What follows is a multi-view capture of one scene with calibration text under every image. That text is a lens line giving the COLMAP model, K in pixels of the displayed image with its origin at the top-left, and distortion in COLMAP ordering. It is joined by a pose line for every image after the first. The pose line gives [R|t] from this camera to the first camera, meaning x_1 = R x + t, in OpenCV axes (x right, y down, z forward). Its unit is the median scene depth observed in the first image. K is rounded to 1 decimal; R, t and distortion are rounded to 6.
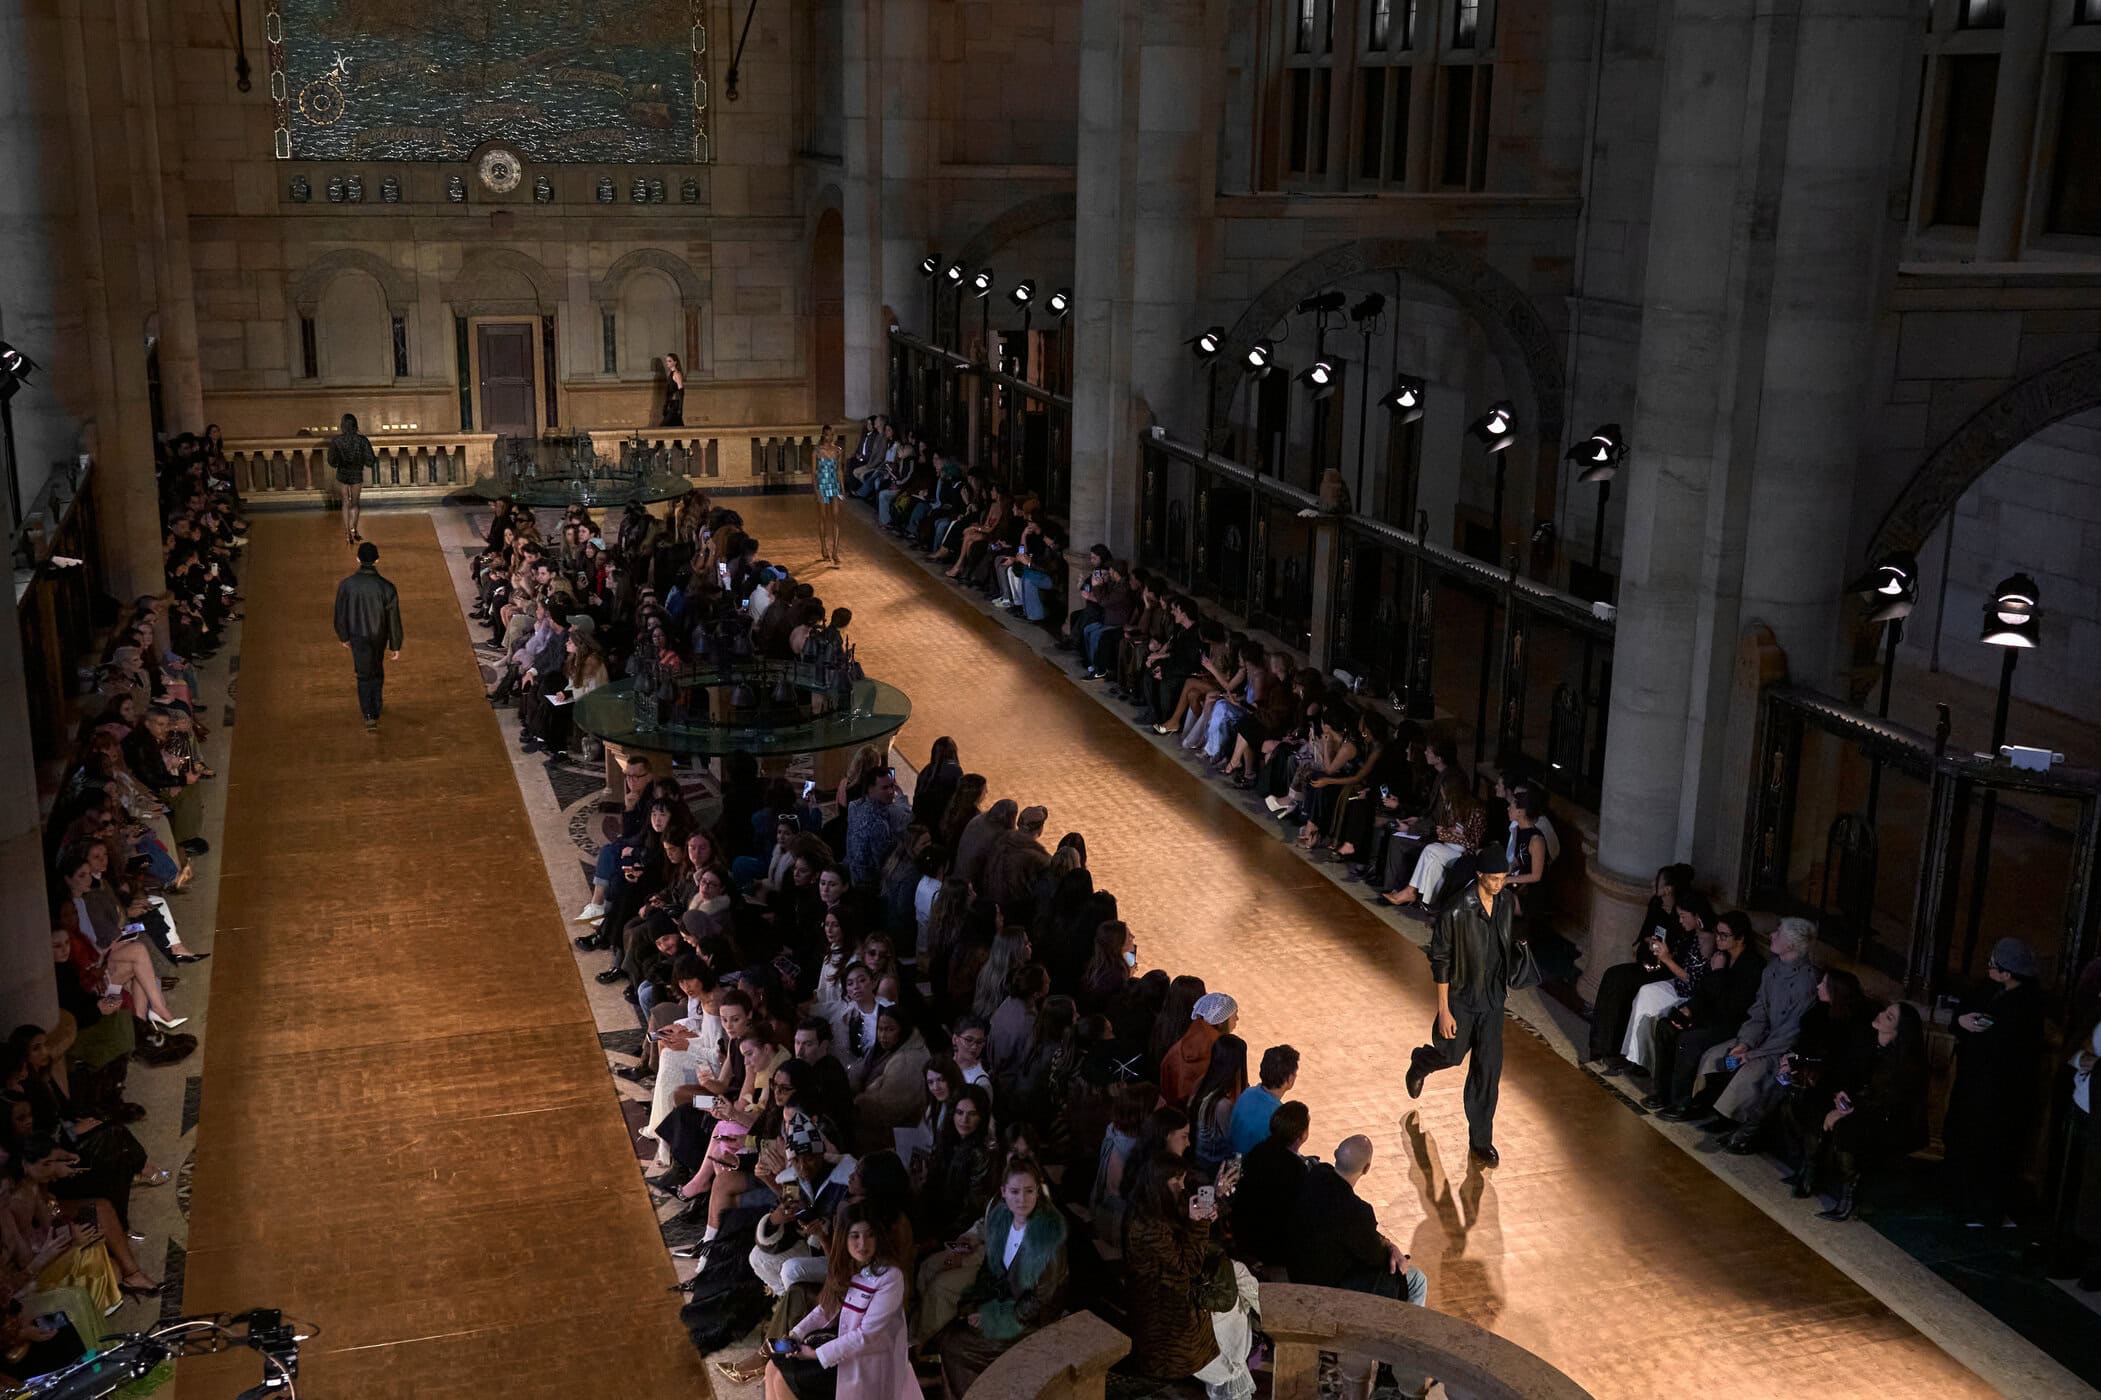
lens RADIAL K [[2234.2, 0, 1041.9], [0, 2234.2, 708.6], [0, 0, 1]] dist [0.006166, 0.000000]
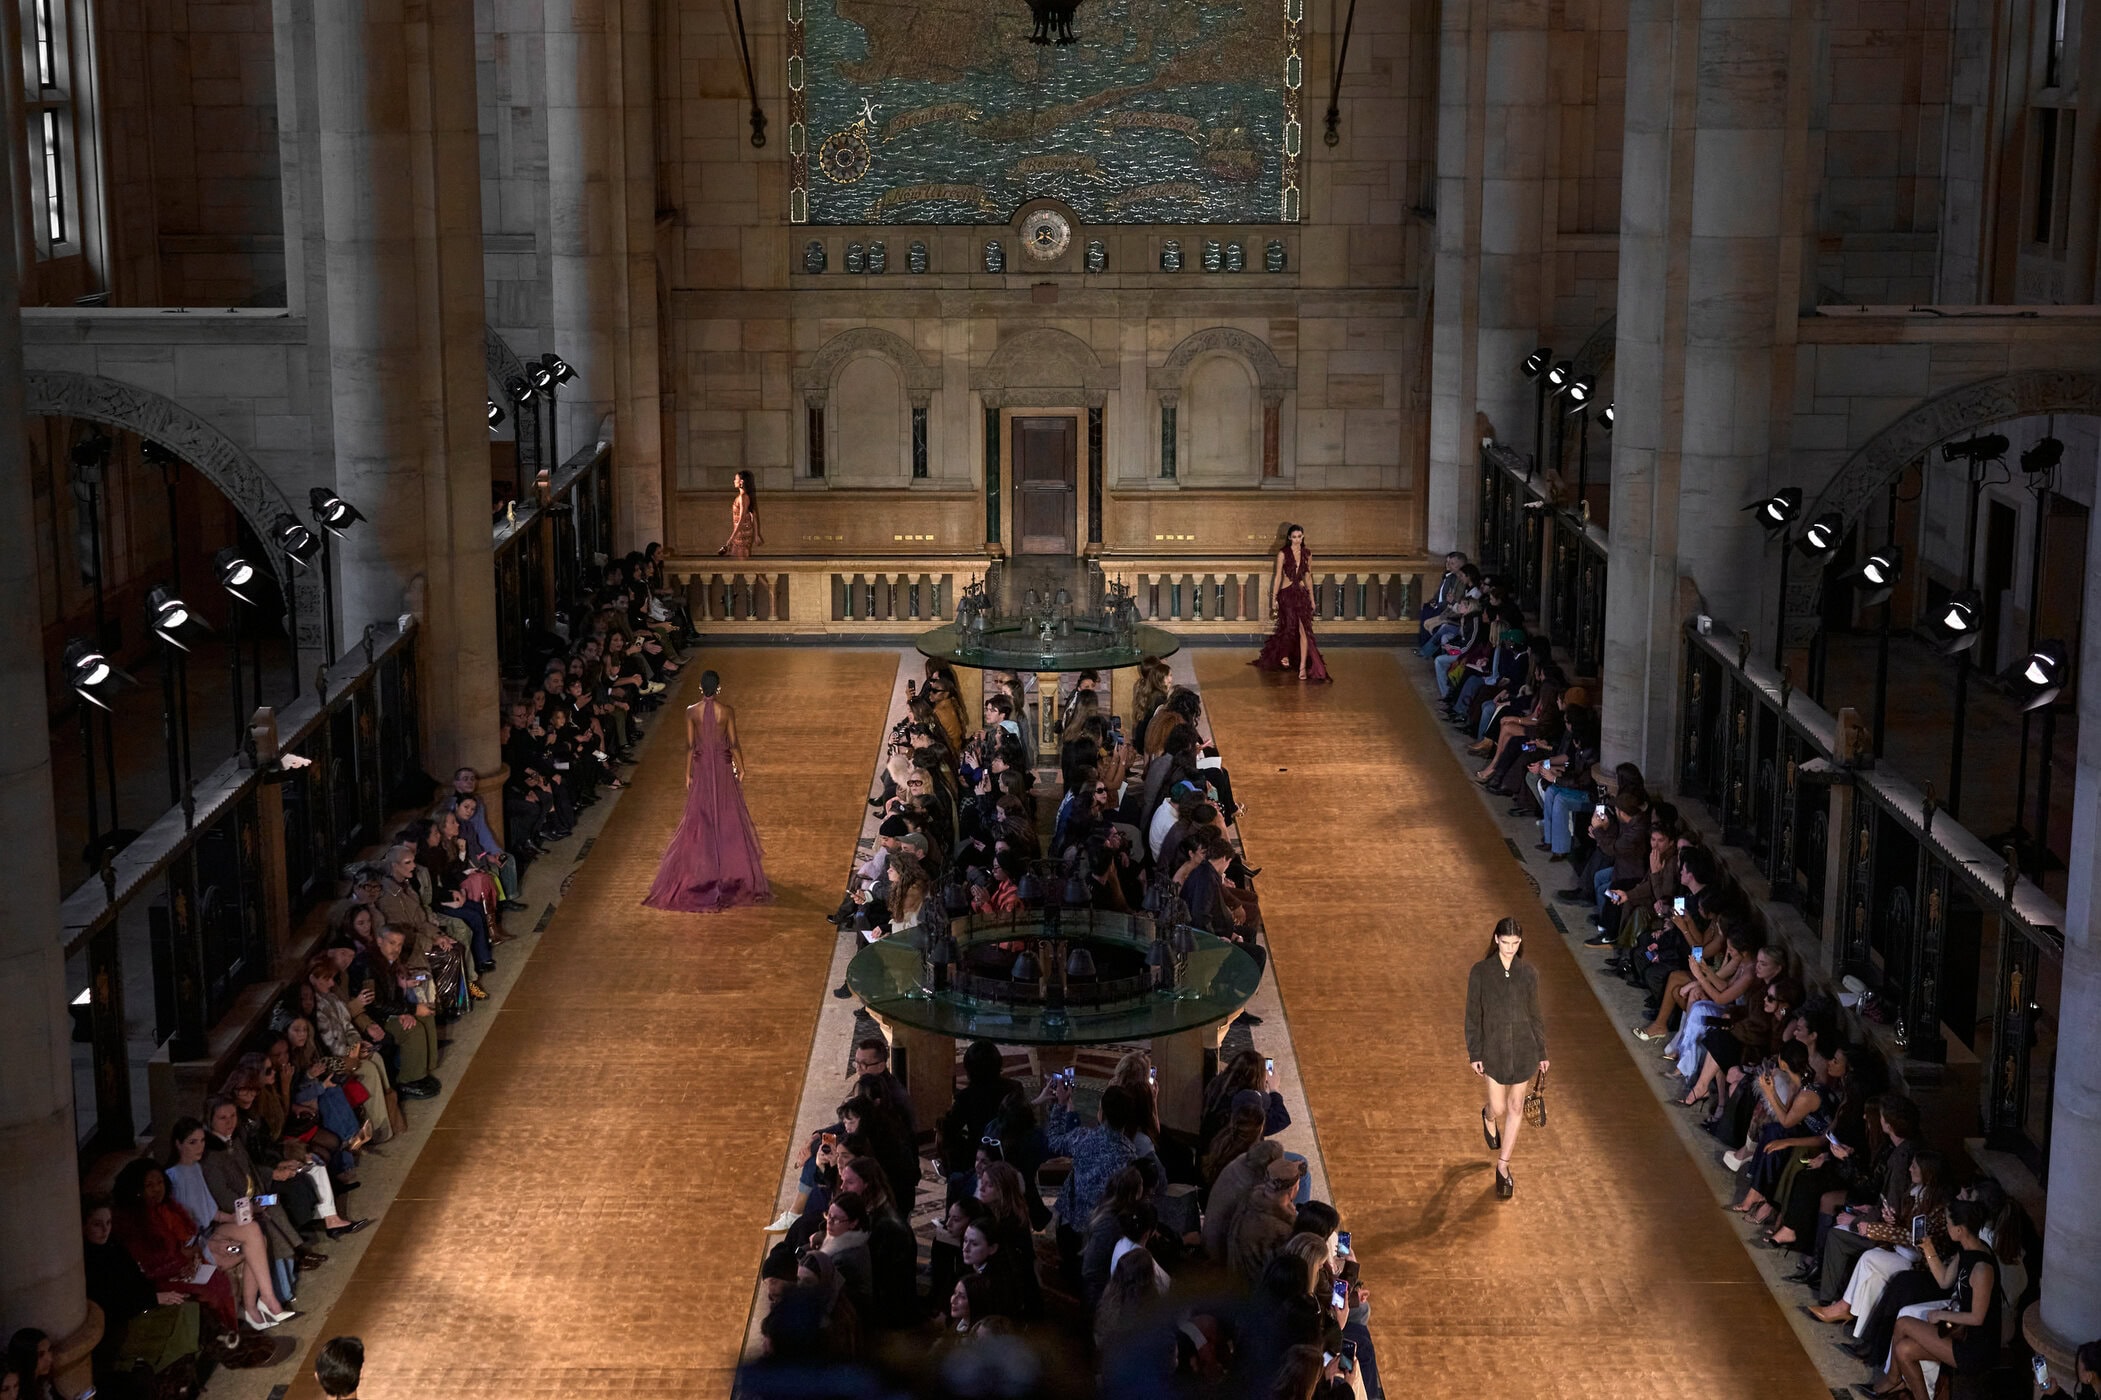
lens RADIAL K [[2896.0, 0, 1019.5], [0, 2896.0, 614.9], [0, 0, 1]] dist [0.021113, 0.000000]
pose [[0.948607, 0.040904, -0.313803, 0.162138], [-0.064332, 0.995831, -0.064663, -0.054874], [0.309850, 0.081527, 0.947284, -0.011566]]
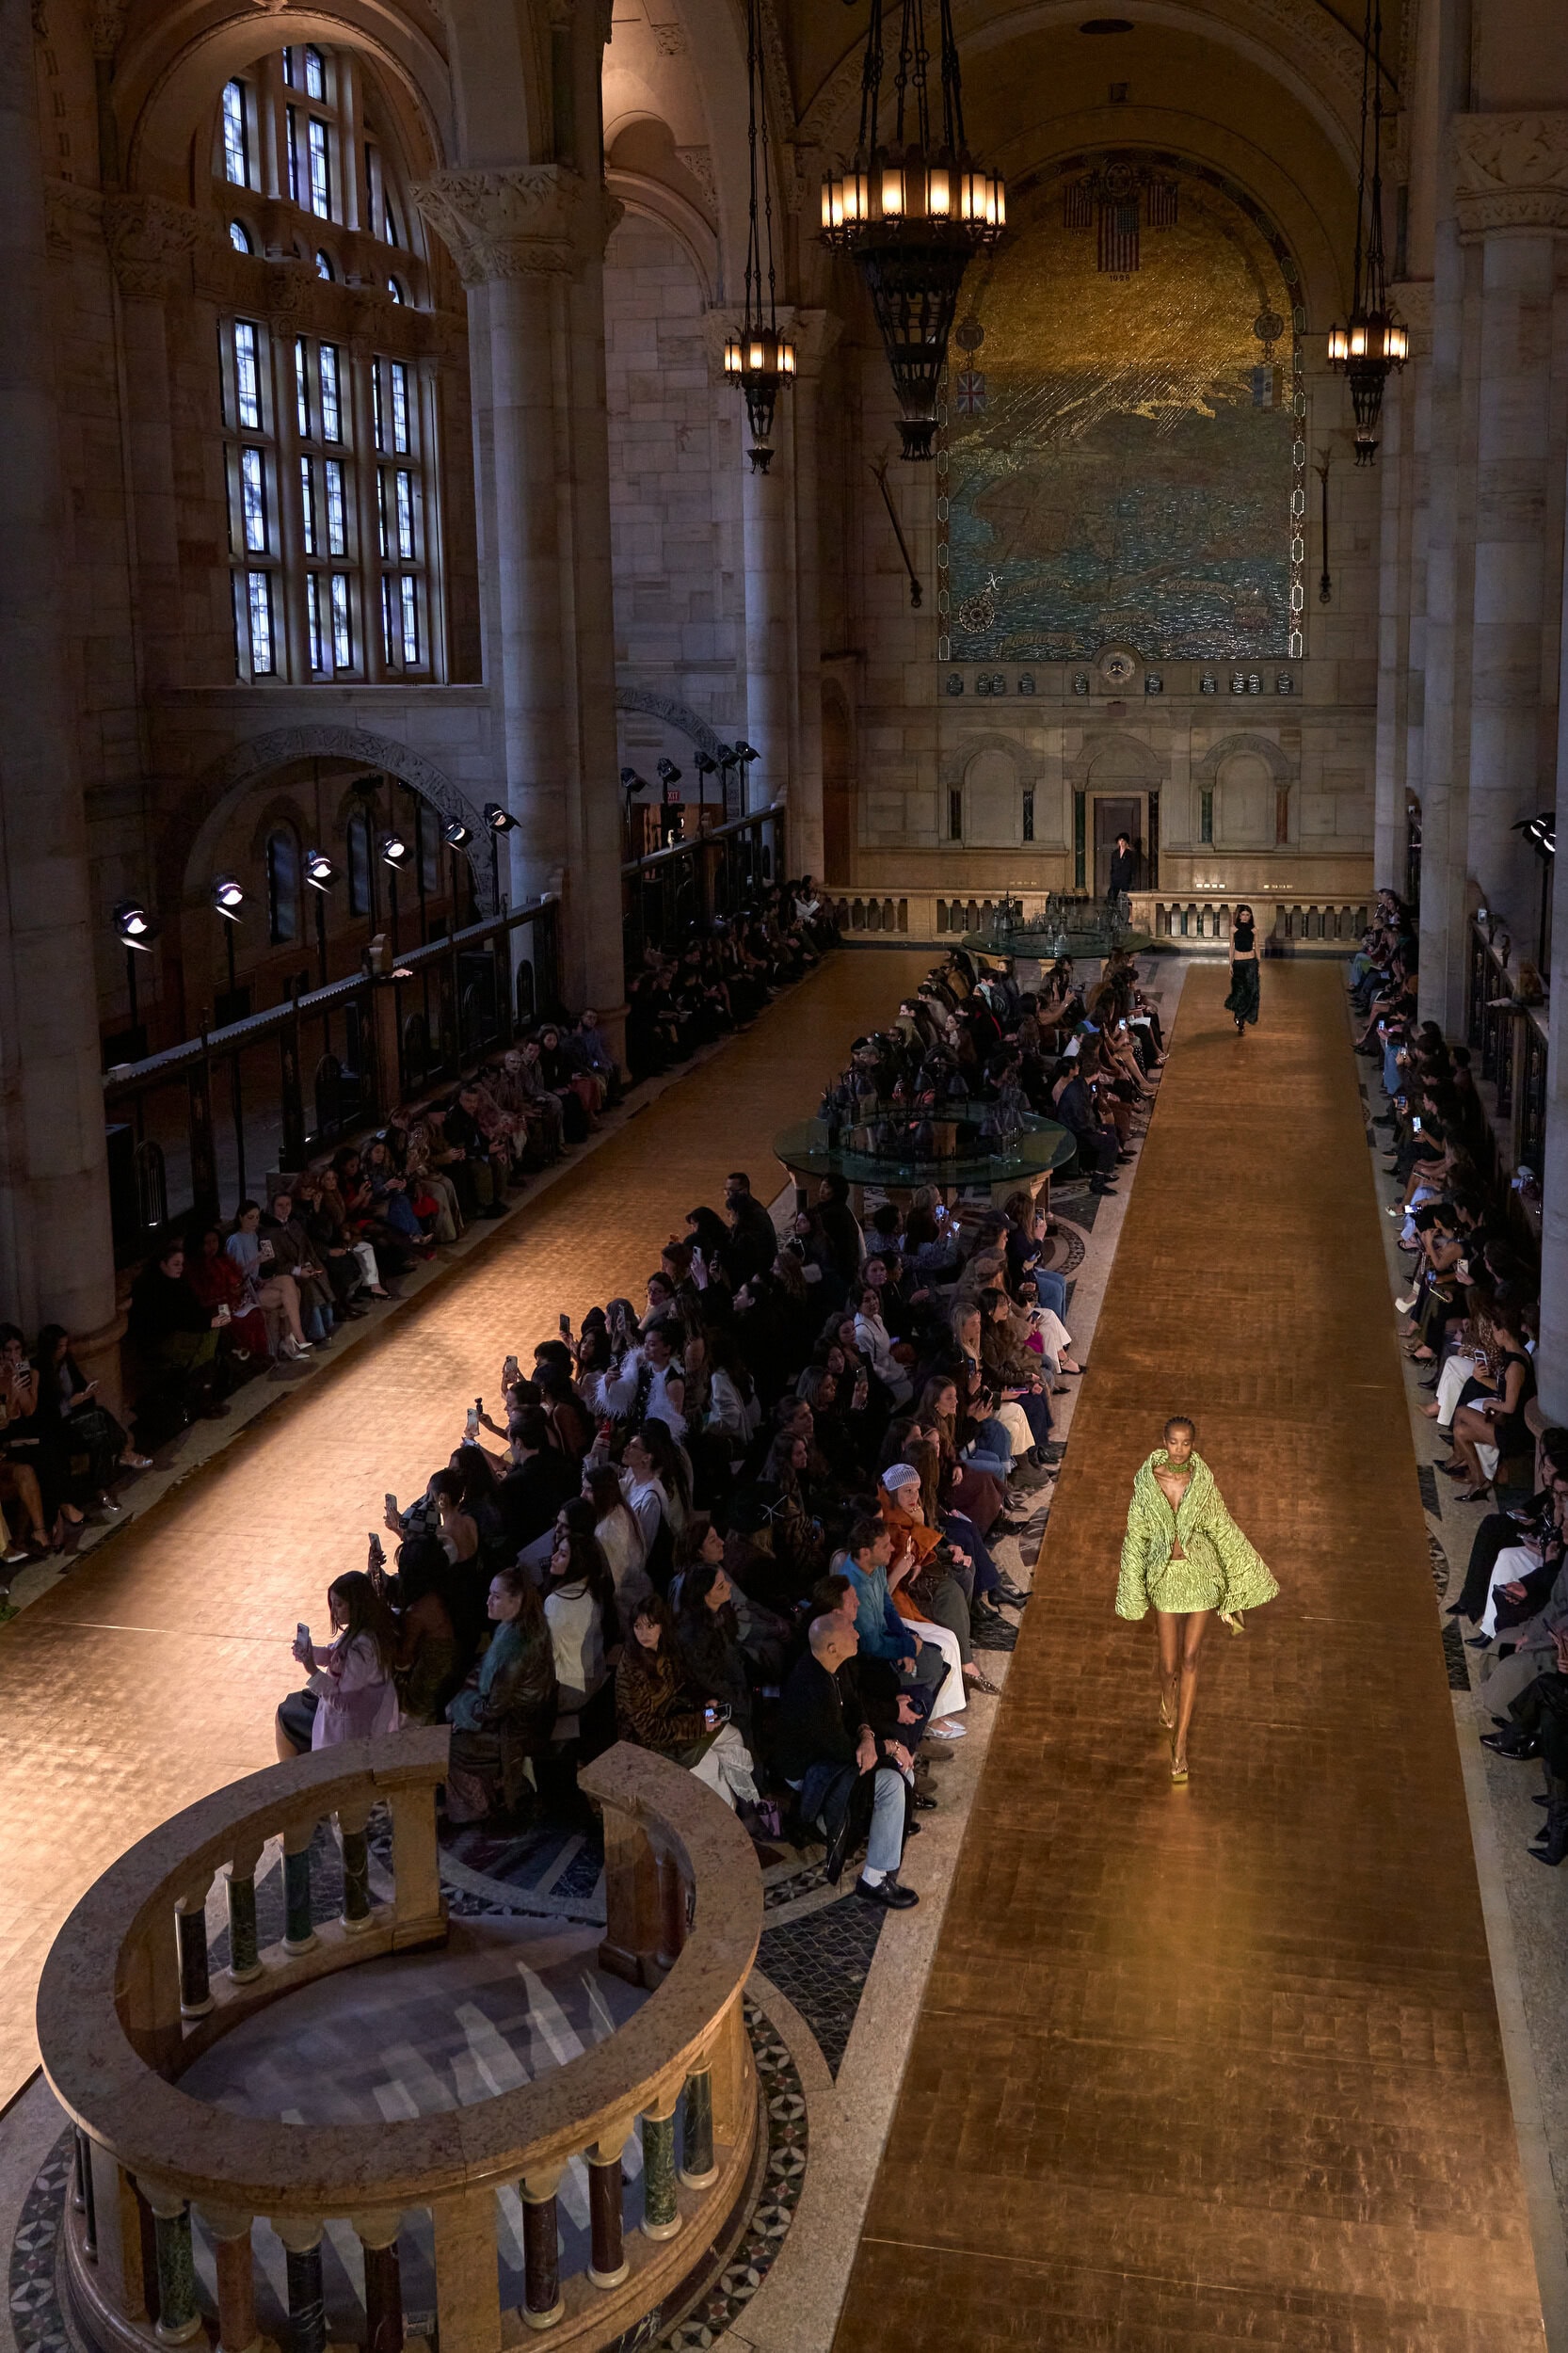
lens RADIAL K [[2018.3, 0, 920.1], [0, 2018.3, 865.6], [0, 0, 1]] dist [0.031317, -0.032145]
pose [[0.879569, 0.034049, -0.474551, 0.301163], [-0.098598, 0.988827, -0.111800, -0.021493], [0.465442, 0.145126, 0.873099, 0.094939]]
